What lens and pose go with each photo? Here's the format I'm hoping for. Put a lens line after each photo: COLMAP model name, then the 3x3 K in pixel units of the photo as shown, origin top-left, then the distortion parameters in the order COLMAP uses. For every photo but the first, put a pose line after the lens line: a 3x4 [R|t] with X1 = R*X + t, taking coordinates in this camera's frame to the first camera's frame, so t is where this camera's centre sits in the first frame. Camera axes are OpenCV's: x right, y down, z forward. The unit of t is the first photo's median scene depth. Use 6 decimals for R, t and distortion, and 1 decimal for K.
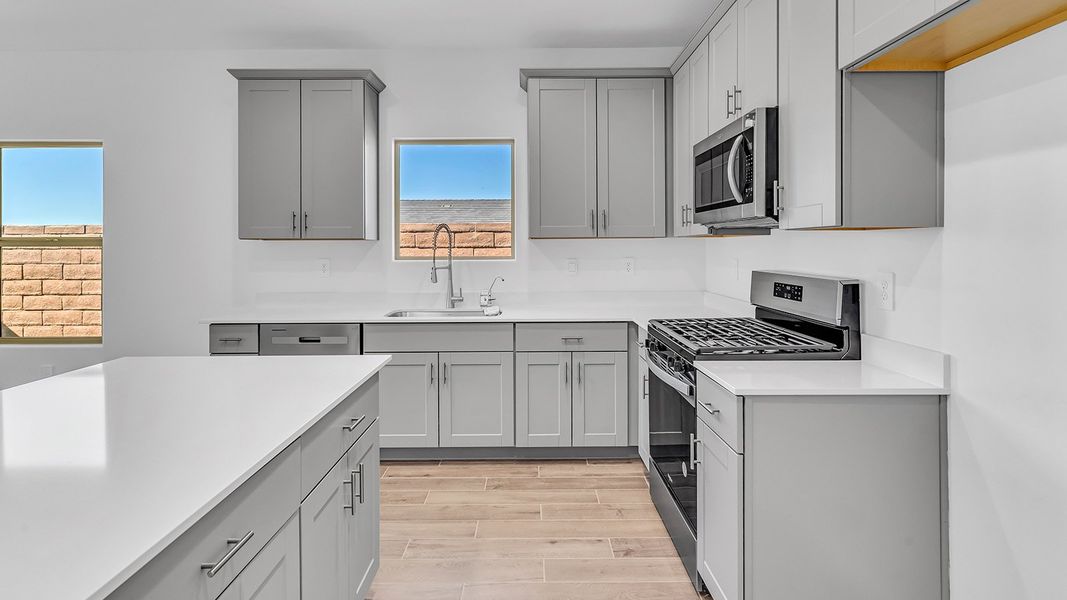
lens RADIAL K [[519.3, 0, 532.2], [0, 519.3, 244.7], [0, 0, 1]] dist [-0.000281, 0.000544]
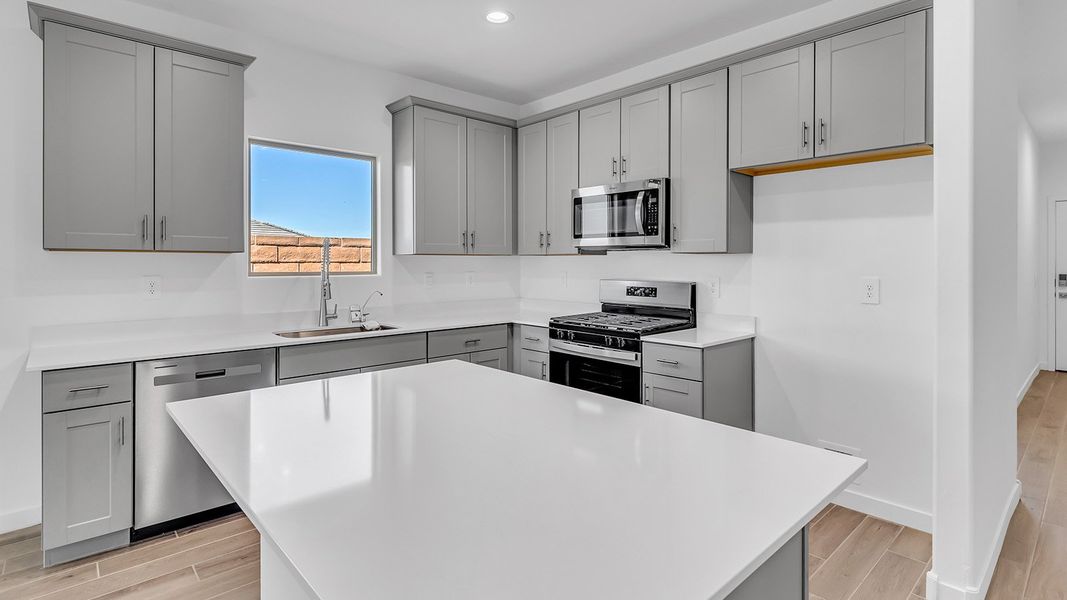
lens RADIAL K [[518.6, 0, 534.3], [0, 518.6, 259.4], [0, 0, 1]] dist [0.000667, 0.000437]
pose [[0.738928, 0.009230, 0.673722, -0.550252], [-0.007144, 0.999957, -0.005864, 0.002992], [-0.673747, -0.000480, 0.738962, 0.041483]]
